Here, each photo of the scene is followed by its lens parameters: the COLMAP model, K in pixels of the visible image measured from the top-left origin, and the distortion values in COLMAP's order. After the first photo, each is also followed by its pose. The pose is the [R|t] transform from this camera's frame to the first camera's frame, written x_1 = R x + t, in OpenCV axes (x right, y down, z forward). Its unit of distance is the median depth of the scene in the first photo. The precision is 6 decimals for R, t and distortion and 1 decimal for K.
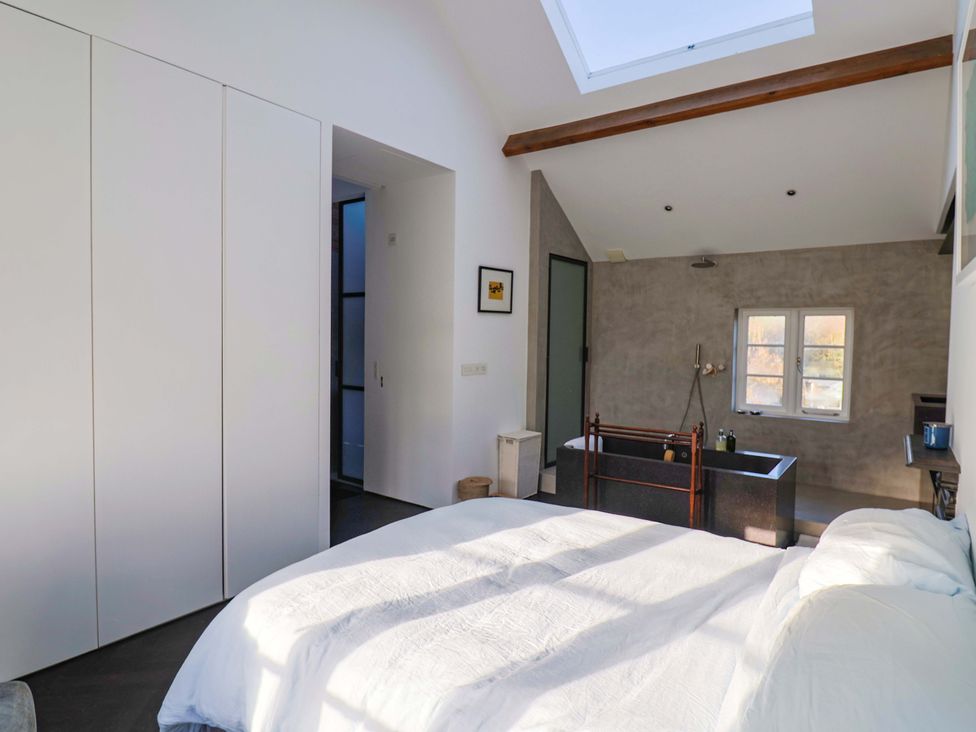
lens RADIAL K [[568.1, 0, 503.0], [0, 568.1, 361.7], [0, 0, 1]] dist [-0.002543, -0.002700]
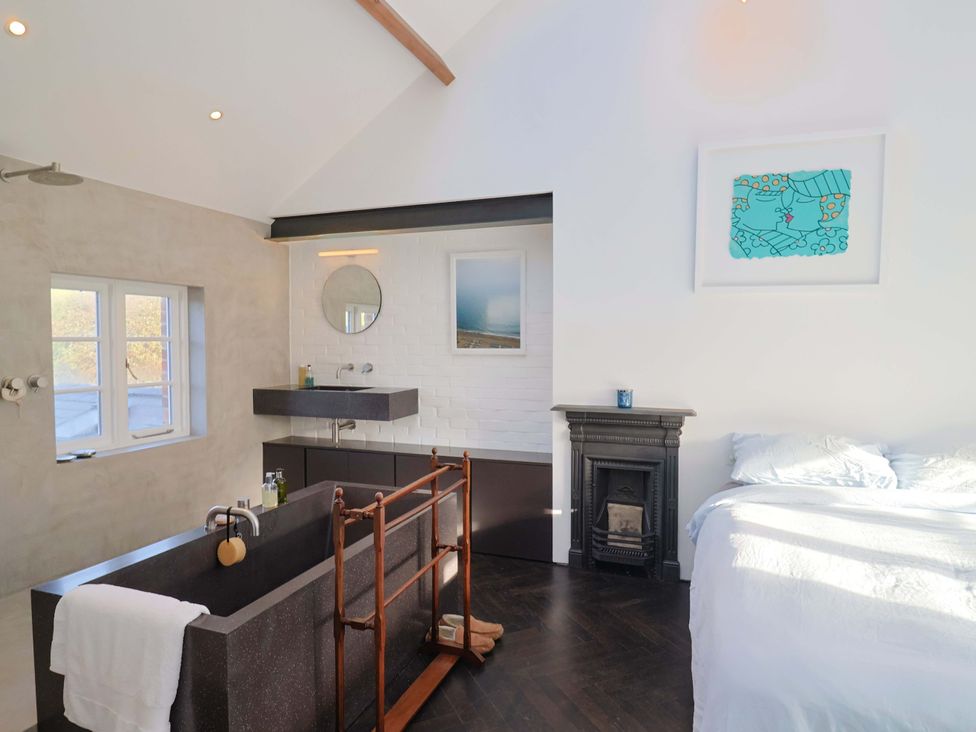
lens RADIAL K [[568.1, 0, 503.0], [0, 568.1, 361.7], [0, 0, 1]] dist [-0.002543, -0.002700]
pose [[-0.260082, -0.052303, 0.964169, -0.226937], [0.038752, 0.997162, 0.064546, -0.027037], [-0.964809, 0.054151, -0.257317, 0.748374]]
